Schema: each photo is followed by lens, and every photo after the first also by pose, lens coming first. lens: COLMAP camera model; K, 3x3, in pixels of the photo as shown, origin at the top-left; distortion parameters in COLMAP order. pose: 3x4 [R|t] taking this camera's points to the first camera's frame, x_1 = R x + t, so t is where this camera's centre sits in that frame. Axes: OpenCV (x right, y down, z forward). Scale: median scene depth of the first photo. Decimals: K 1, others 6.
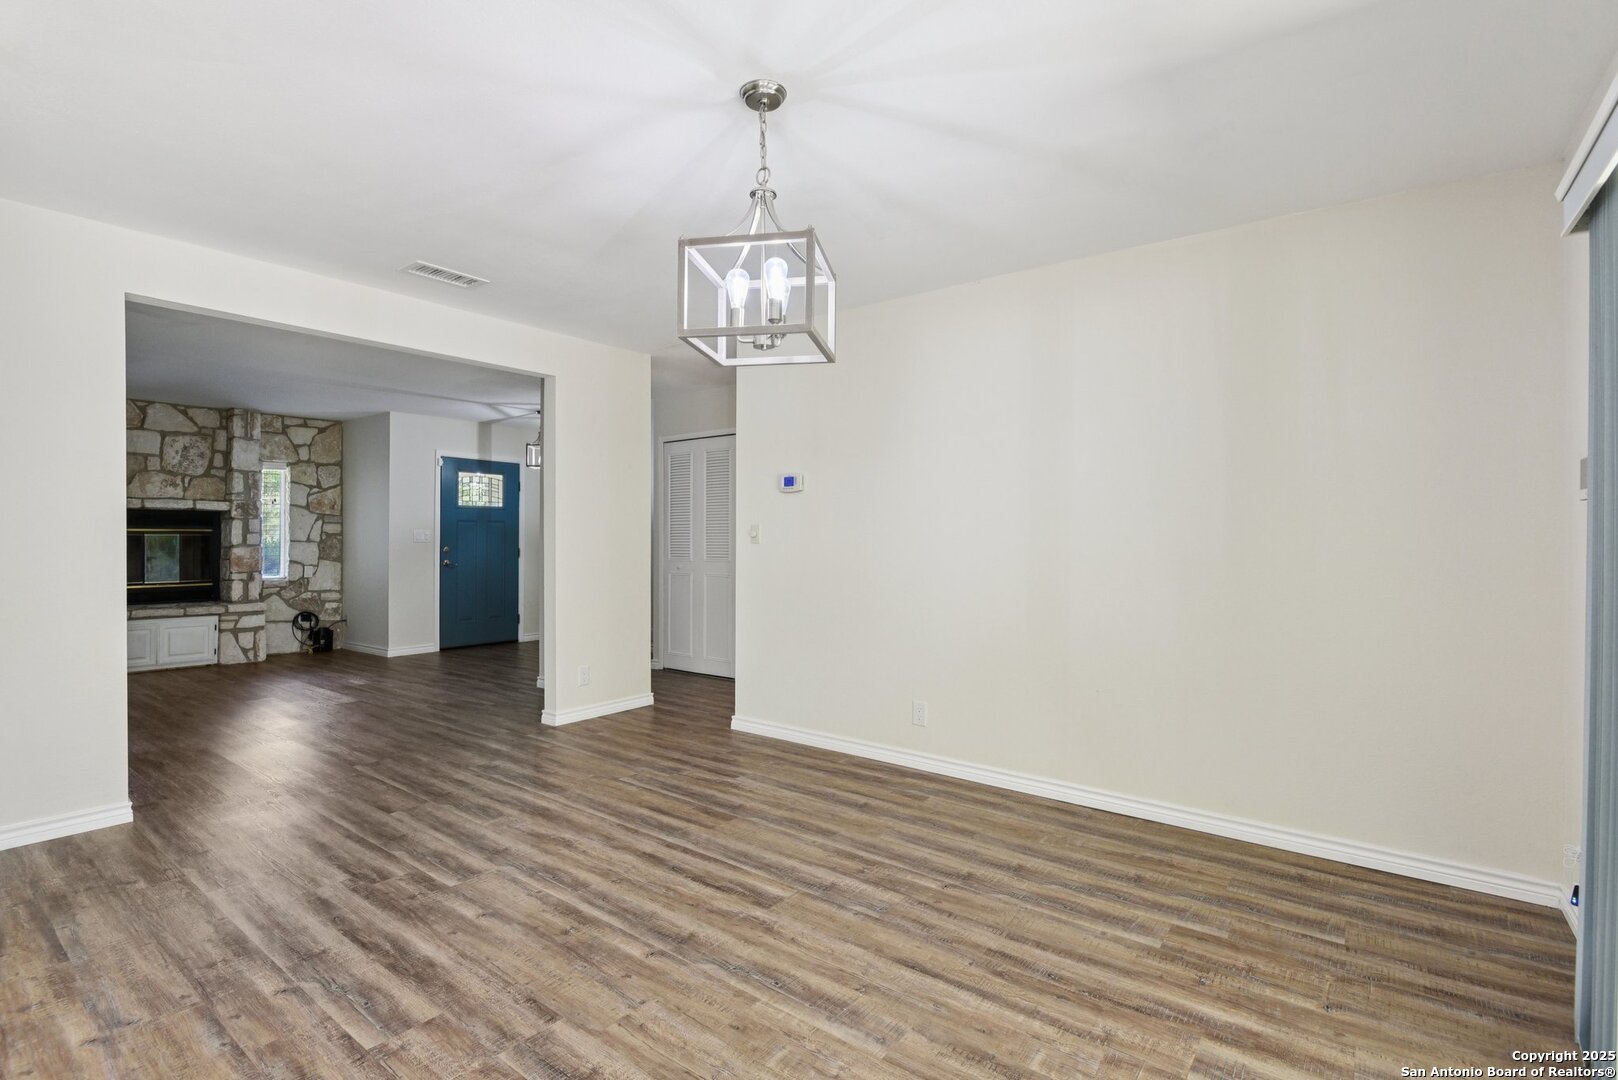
lens RADIAL K [[750.3, 0, 788.4], [0, 750.3, 535.1], [0, 0, 1]] dist [-0.003848, -0.006398]
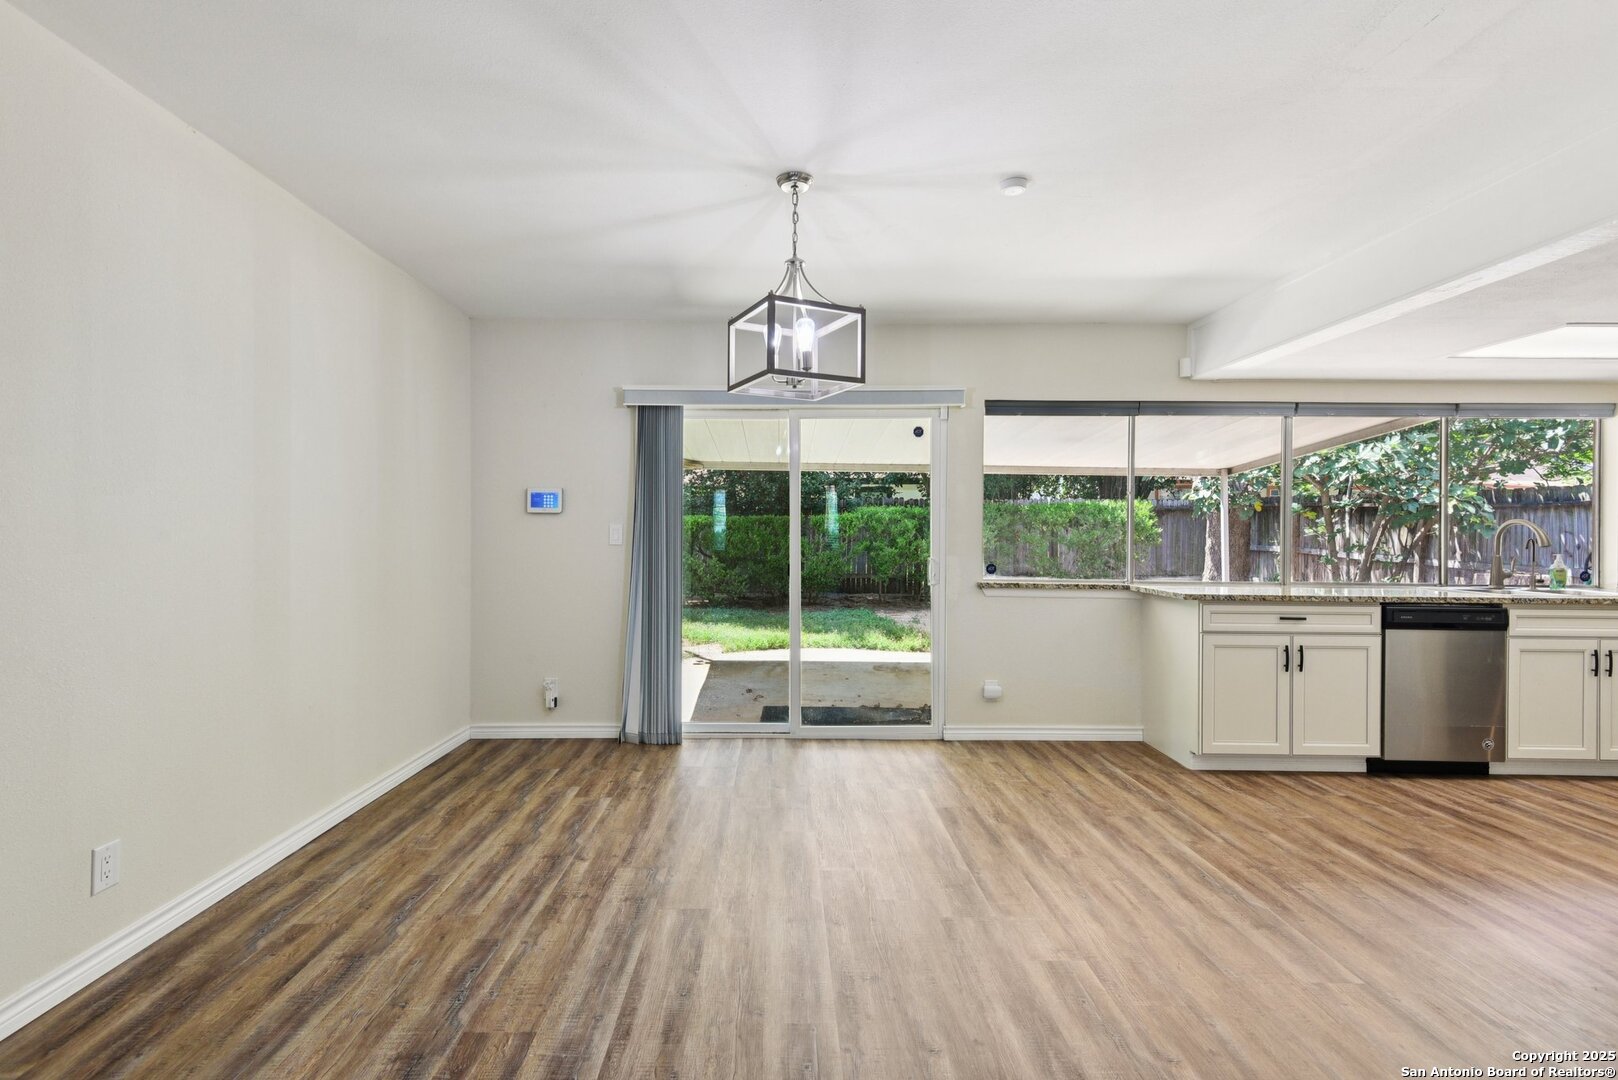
lens RADIAL K [[771.9, 0, 785.3], [0, 771.9, 525.2], [0, 0, 1]] dist [0.036160, -0.006187]
pose [[-0.610880, -0.004314, 0.791712, -0.619999], [-0.008097, 0.999967, -0.000798, -0.009286], [-0.791682, -0.006898, -0.610894, 1.059529]]
